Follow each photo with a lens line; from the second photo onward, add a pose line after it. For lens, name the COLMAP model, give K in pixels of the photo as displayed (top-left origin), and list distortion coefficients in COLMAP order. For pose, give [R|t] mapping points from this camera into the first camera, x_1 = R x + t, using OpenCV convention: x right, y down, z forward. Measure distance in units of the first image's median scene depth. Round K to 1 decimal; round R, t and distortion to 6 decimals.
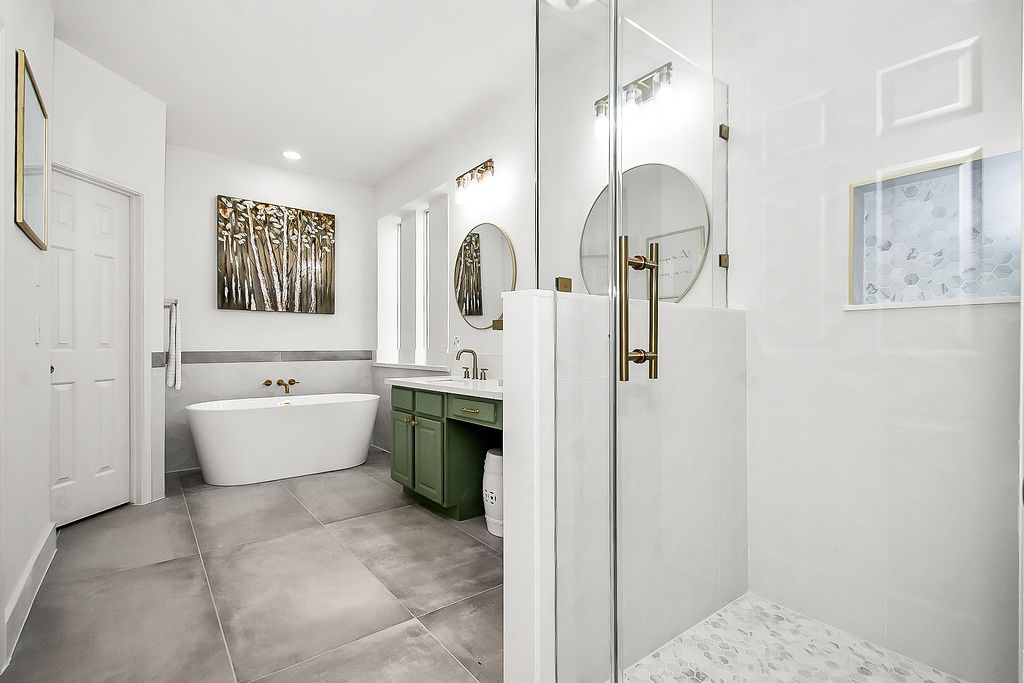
lens RADIAL K [[458.5, 0, 516.3], [0, 458.5, 345.8], [0, 0, 1]] dist [0.011869, 0.000260]
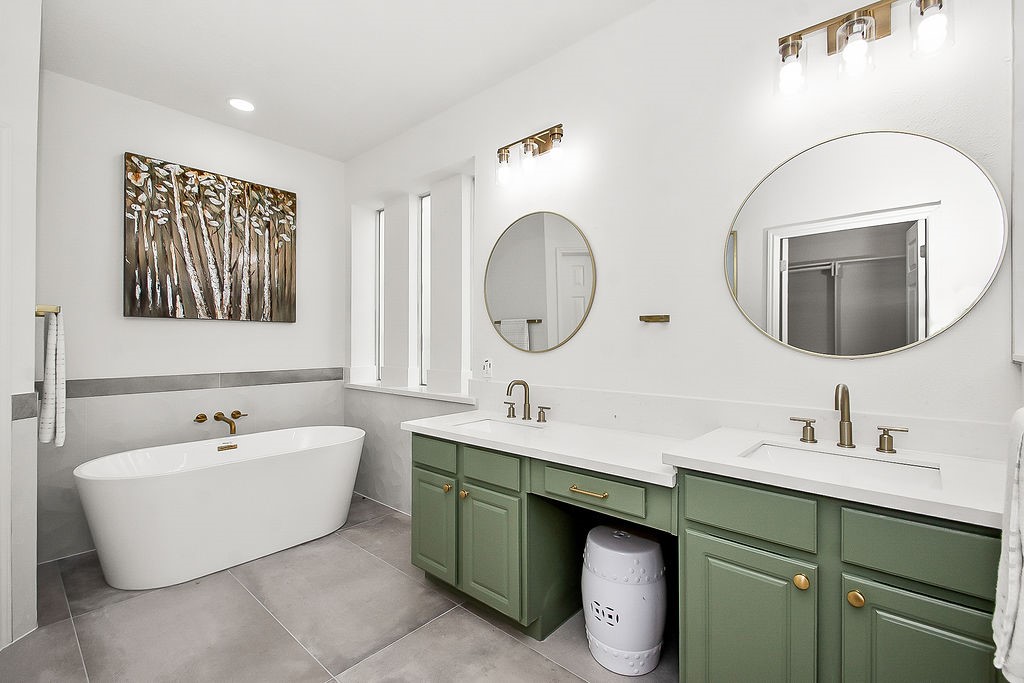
lens RADIAL K [[451.6, 0, 533.3], [0, 451.6, 342.5], [0, 0, 1]] dist [0.022017, -0.012466]
pose [[0.983188, 0.002401, 0.182578, -0.164831], [-0.001909, 0.999994, -0.002866, -0.039169], [-0.182584, 0.002469, 0.983187, 0.210357]]
